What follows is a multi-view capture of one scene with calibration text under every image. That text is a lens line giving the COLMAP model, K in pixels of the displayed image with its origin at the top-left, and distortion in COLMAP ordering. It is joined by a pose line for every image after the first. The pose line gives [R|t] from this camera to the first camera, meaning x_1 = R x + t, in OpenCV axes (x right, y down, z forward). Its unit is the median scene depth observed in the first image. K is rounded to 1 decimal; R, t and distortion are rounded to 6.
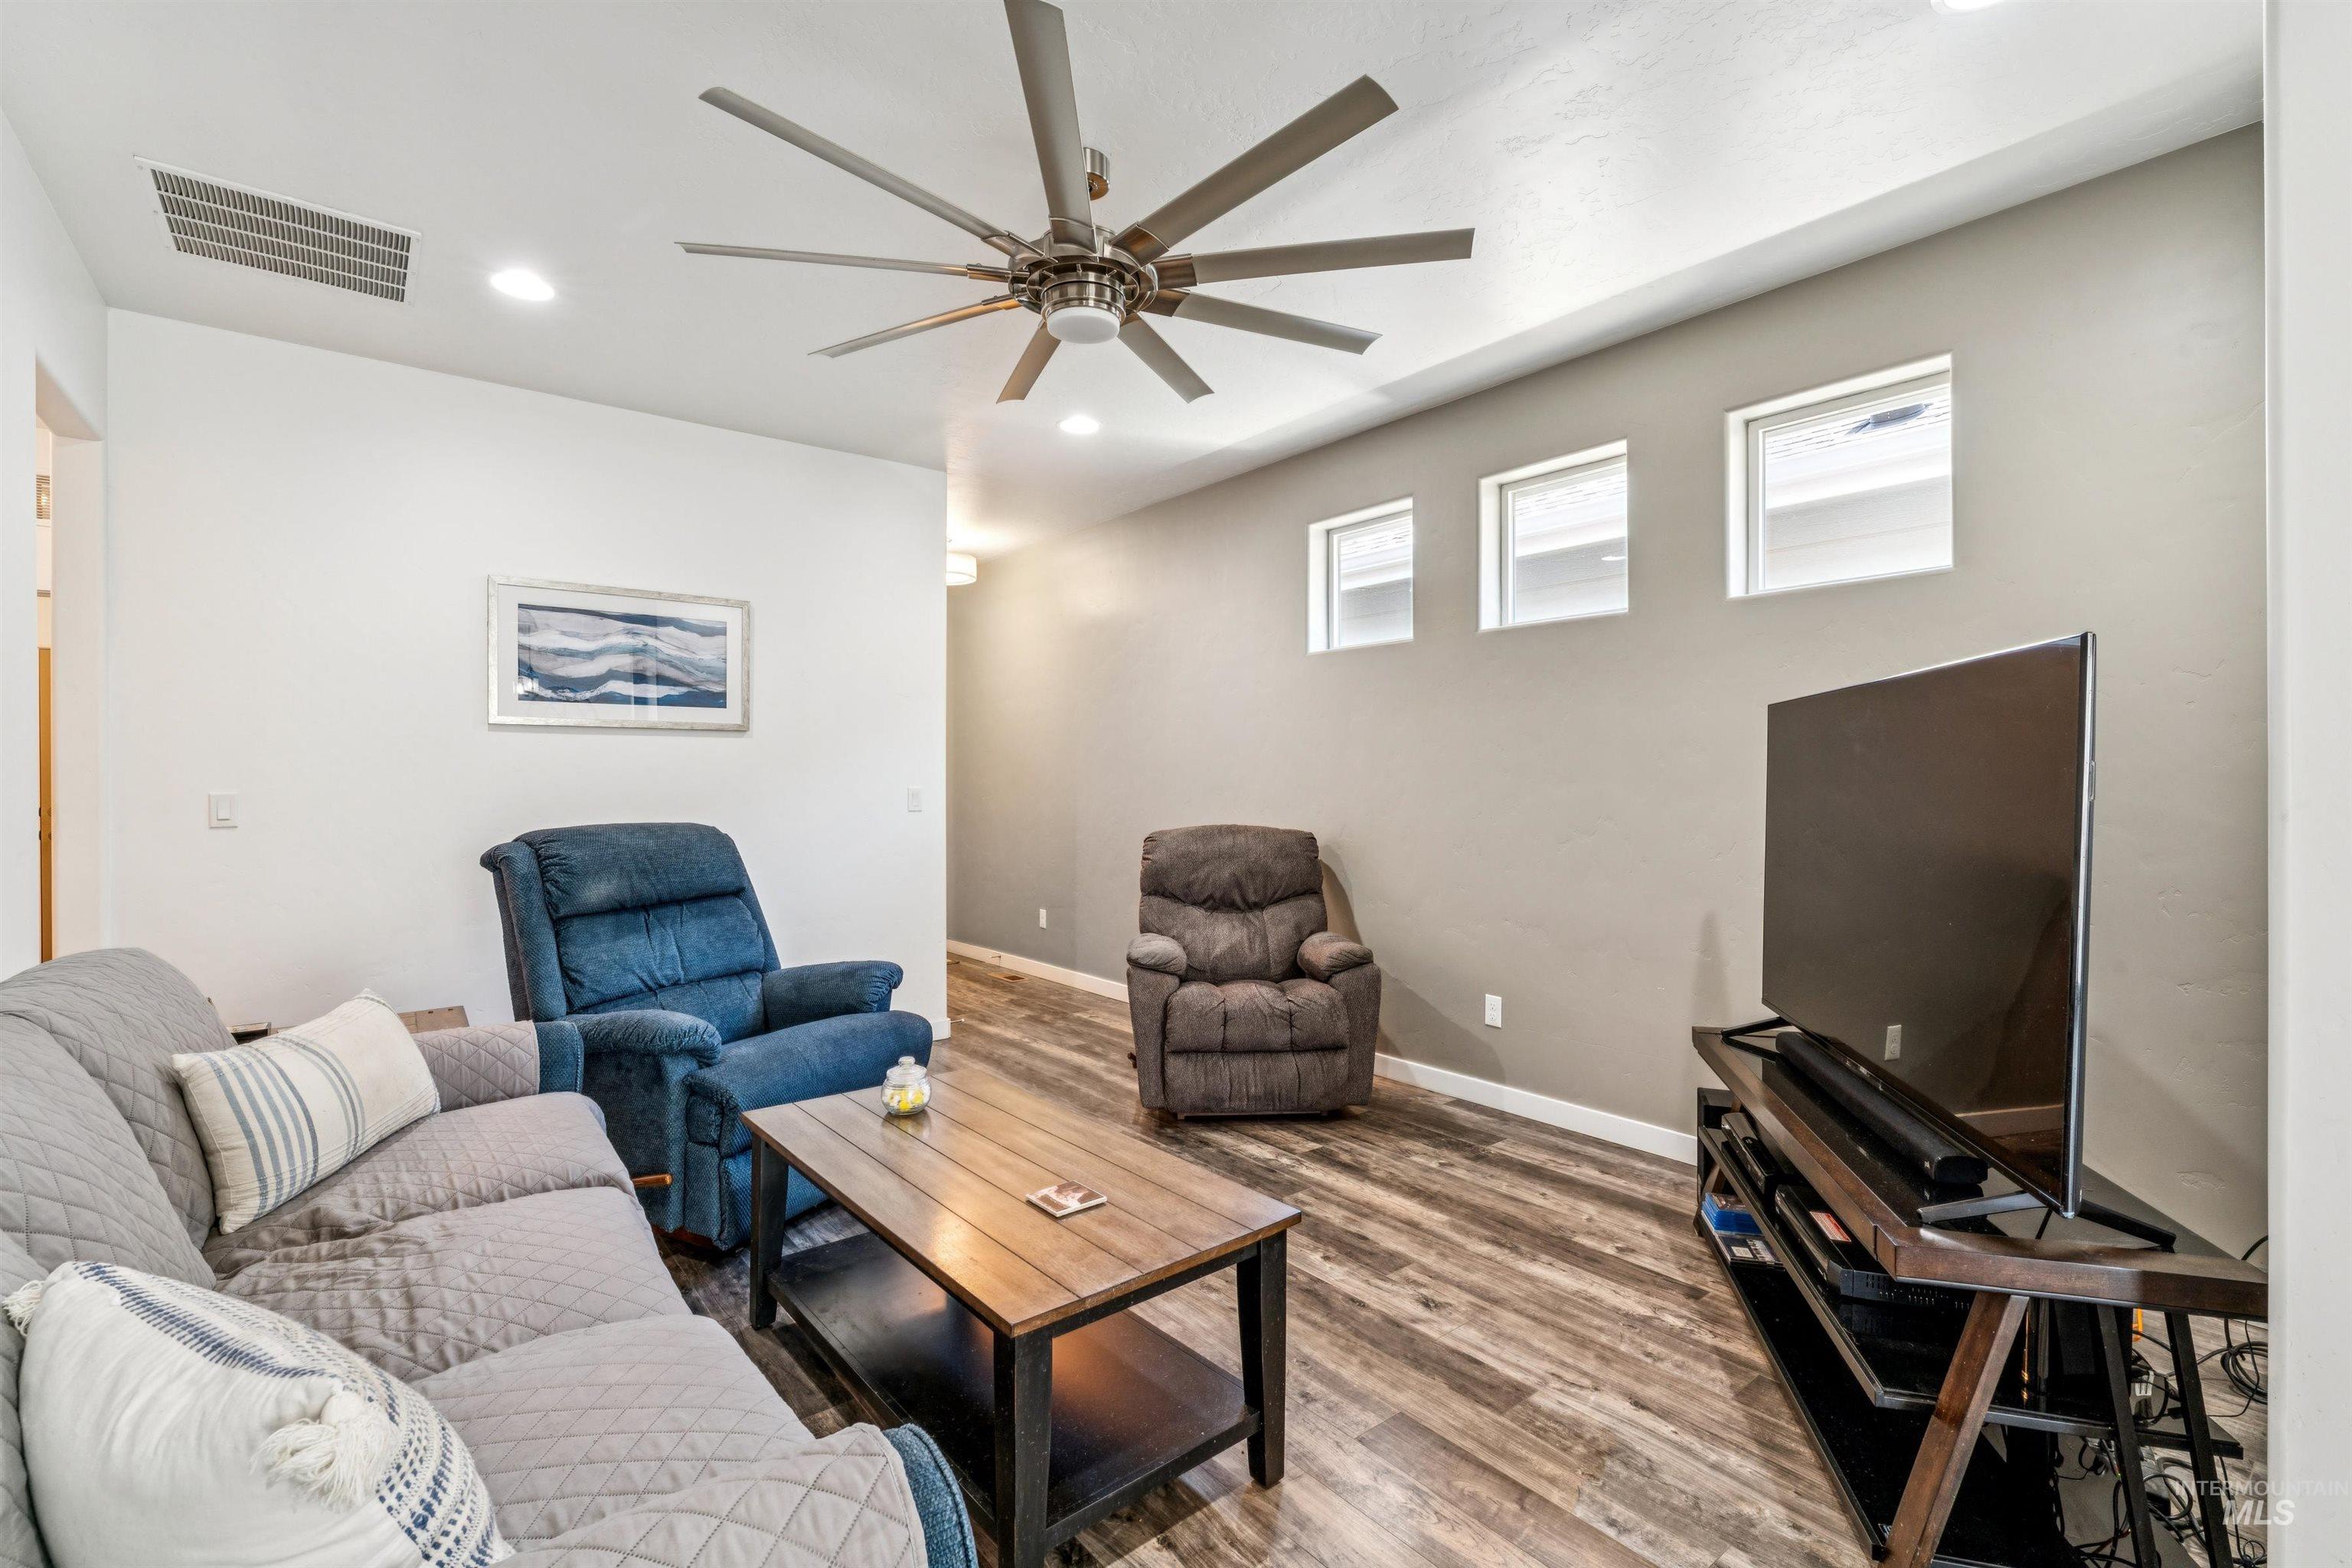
lens RADIAL K [[1036.0, 0, 1179.9], [0, 1036.0, 782.1], [0, 0, 1]] dist [-0.002065, -0.000232]
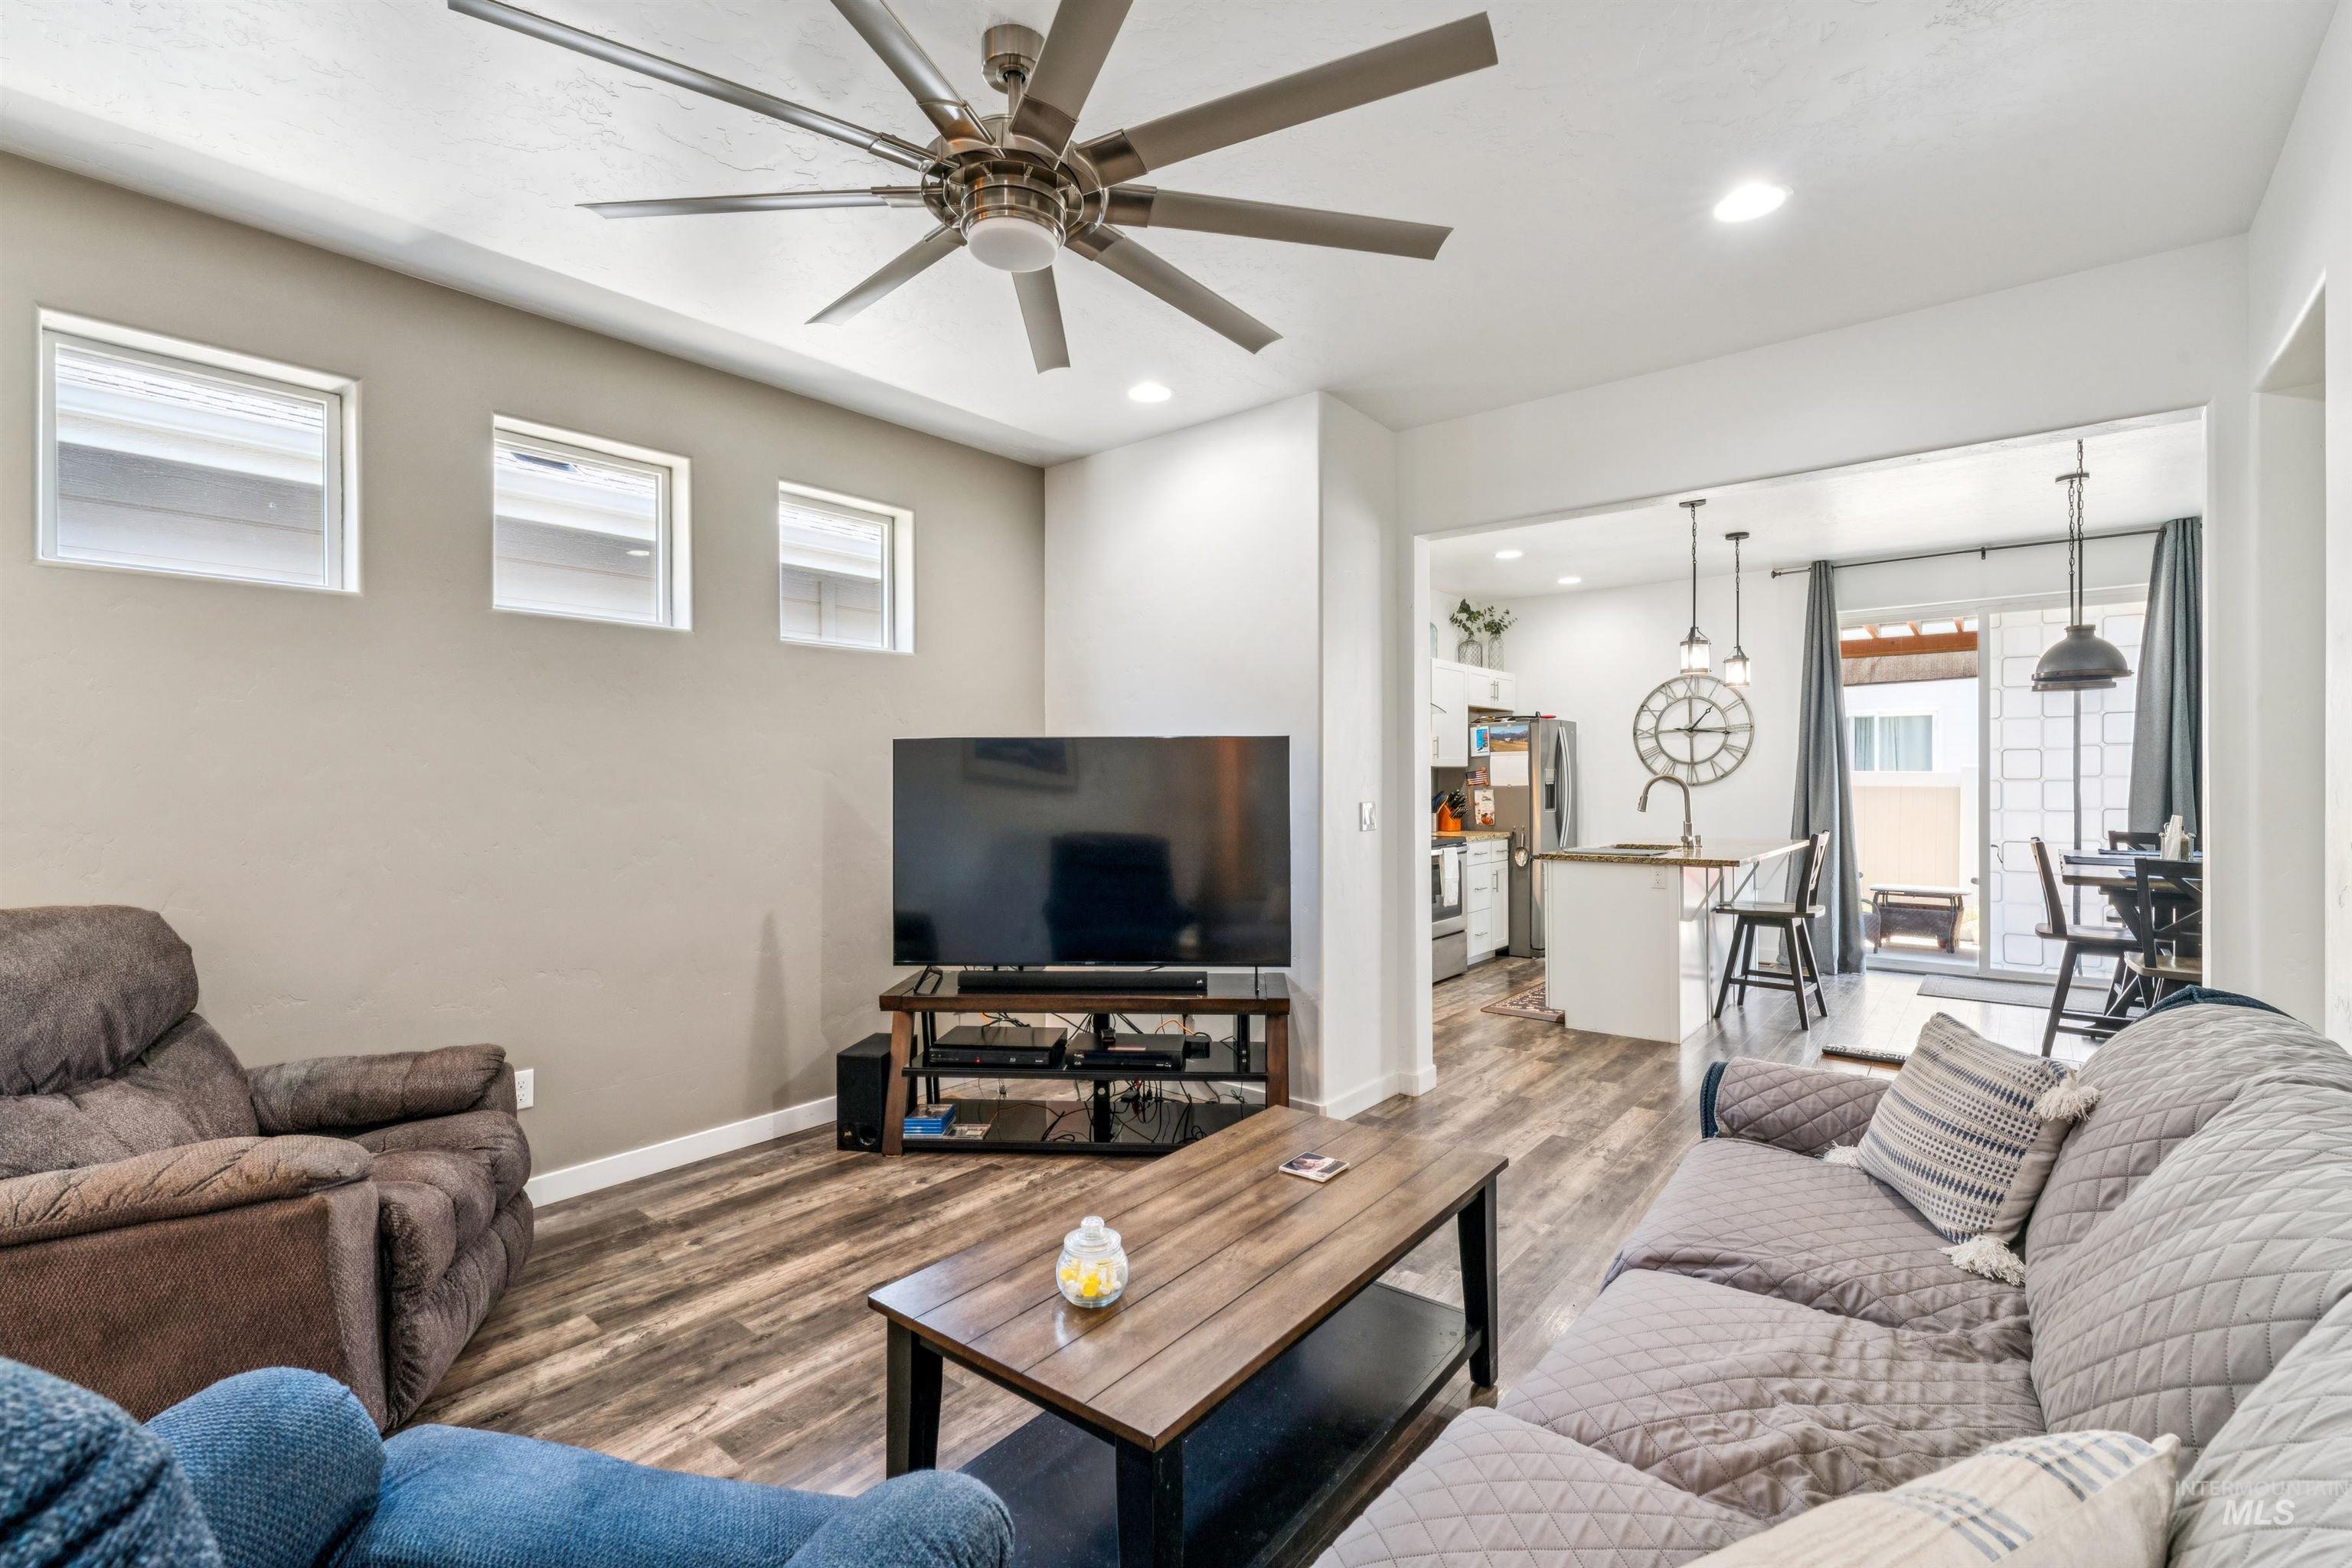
lens RADIAL K [[1036.0, 0, 1179.9], [0, 1036.0, 782.1], [0, 0, 1]] dist [-0.002065, -0.000232]
pose [[-0.207193, -0.001935, 0.978298, -0.637455], [0.007548, 0.999965, 0.003576, -0.017220], [-0.978271, 0.008125, -0.207171, 0.728909]]
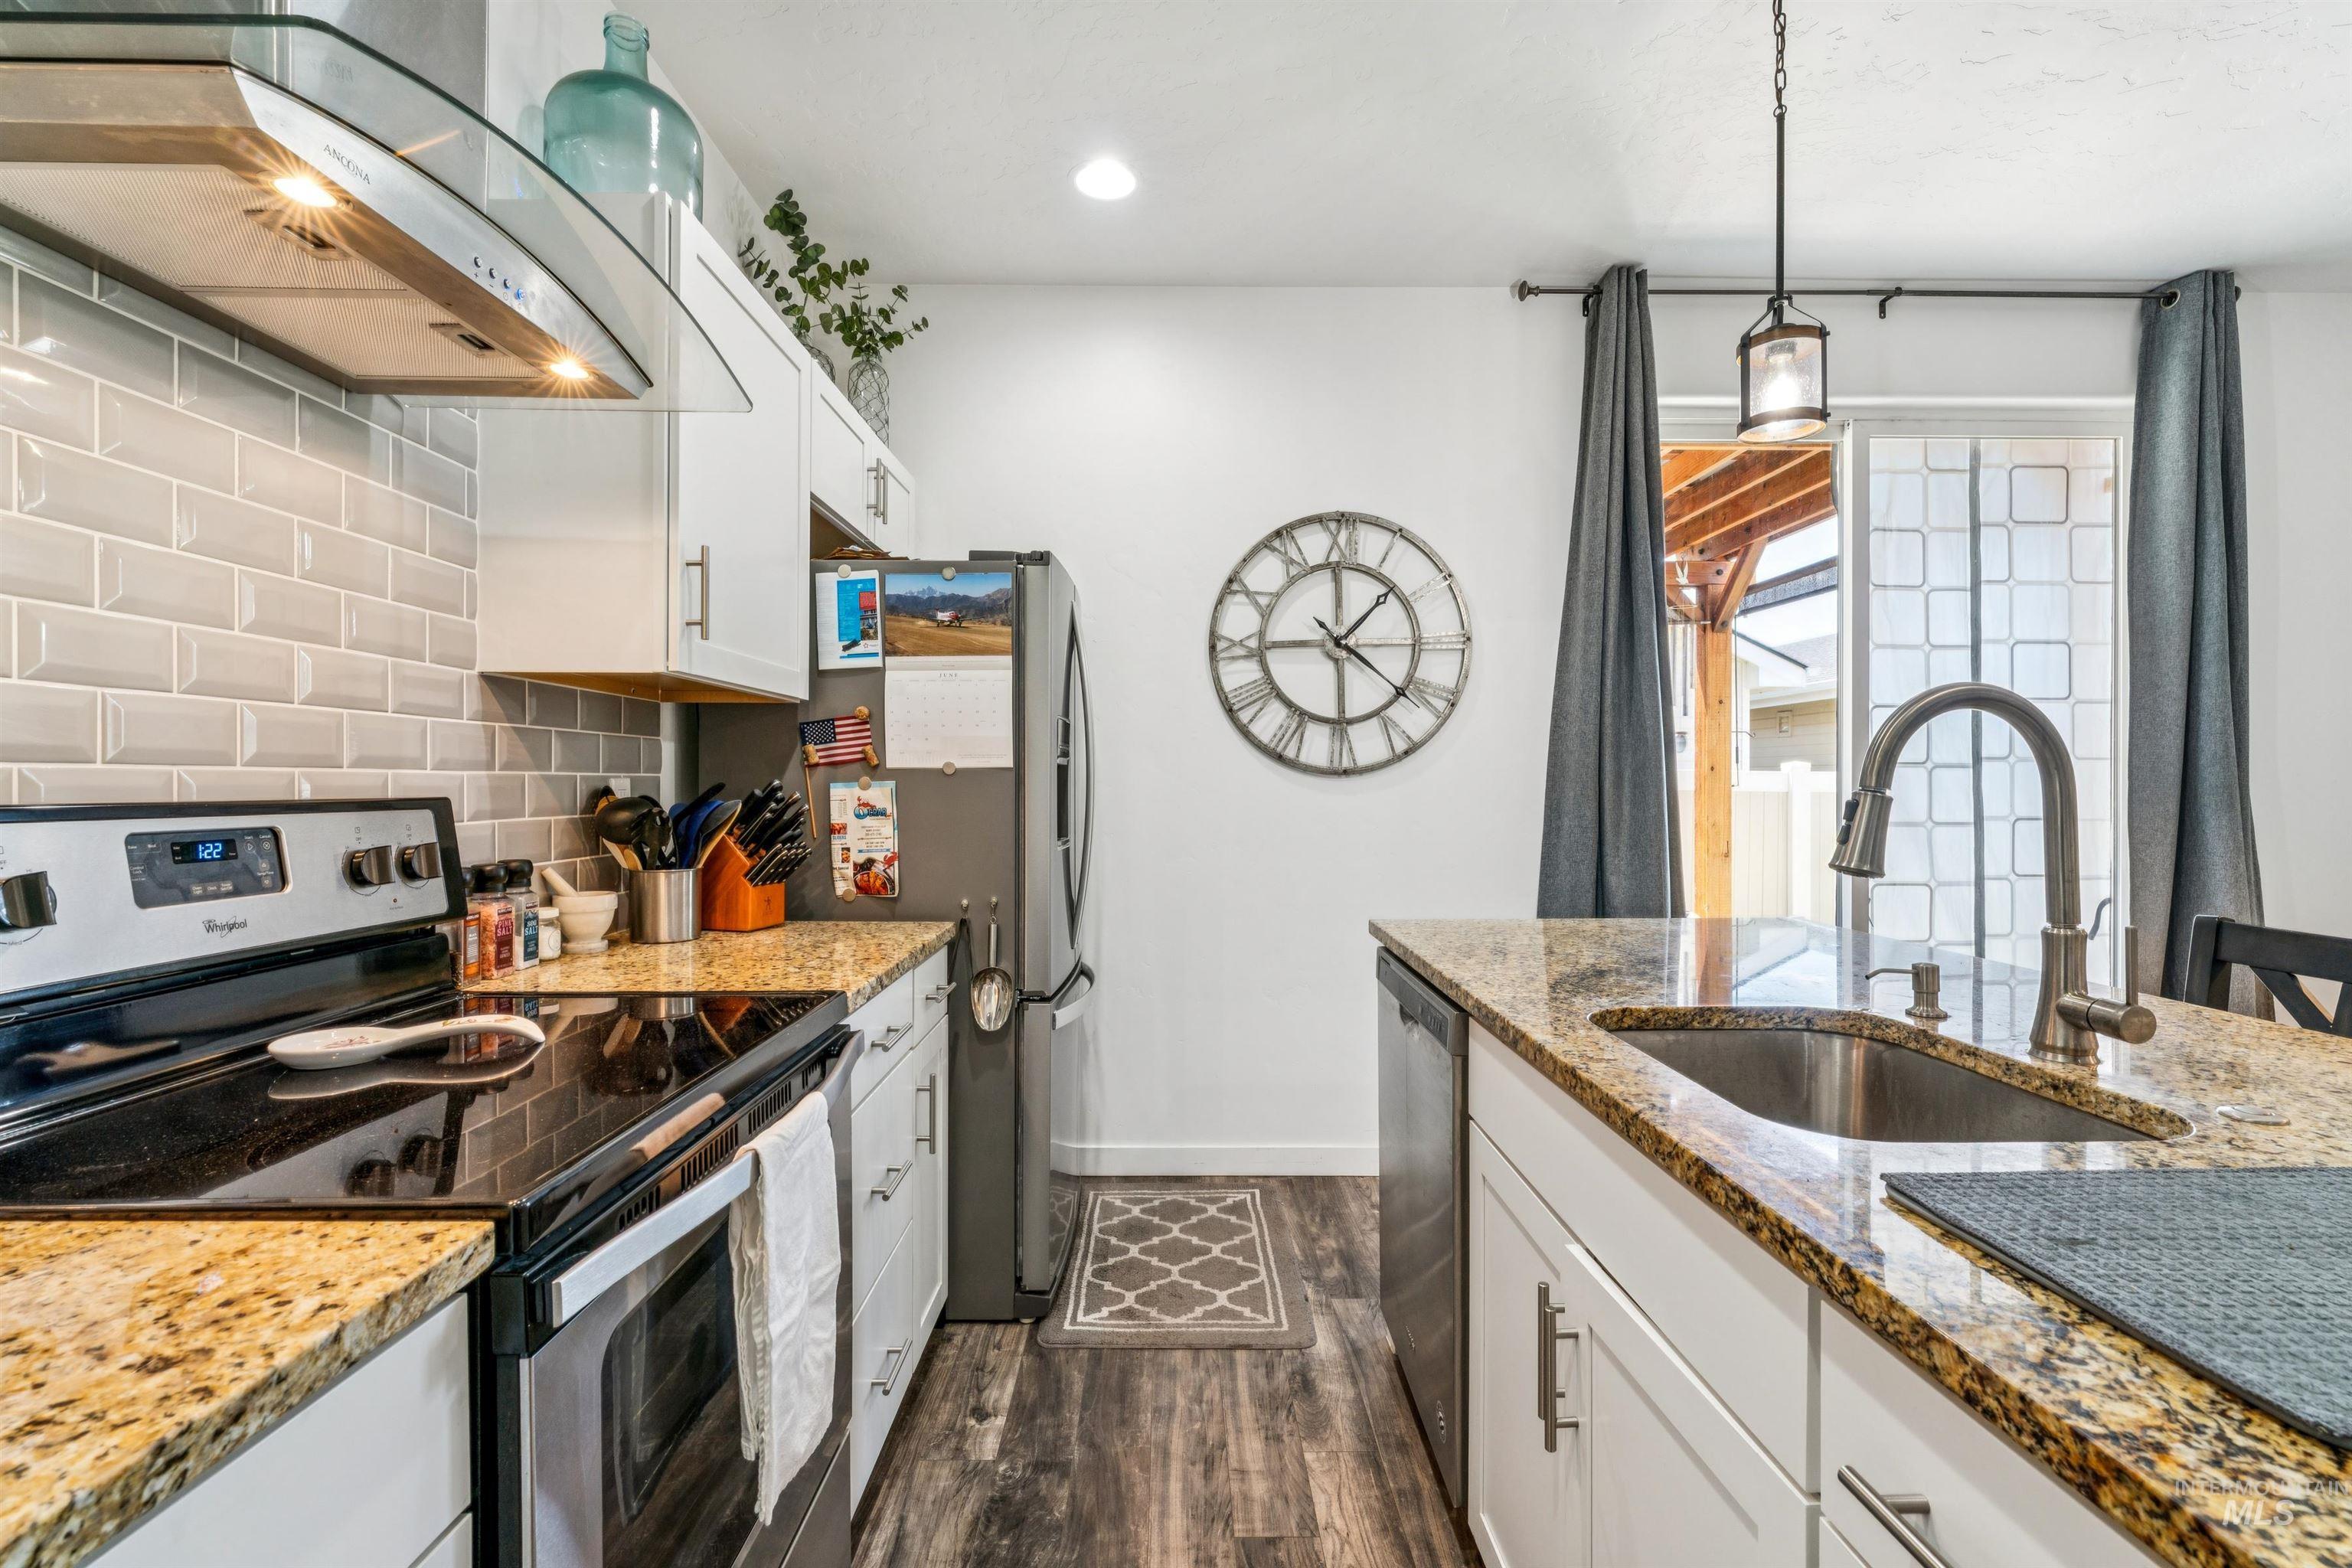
lens RADIAL K [[1031.1, 0, 1176.0], [0, 1031.1, 784.0], [0, 0, 1]] dist [-0.000756, 0.000119]
pose [[-0.784732, -0.000018, 0.619835, 0.766971], [0.001463, 0.999997, 0.001881, 0.011882], [-0.619834, 0.002383, -0.784730, 0.057457]]
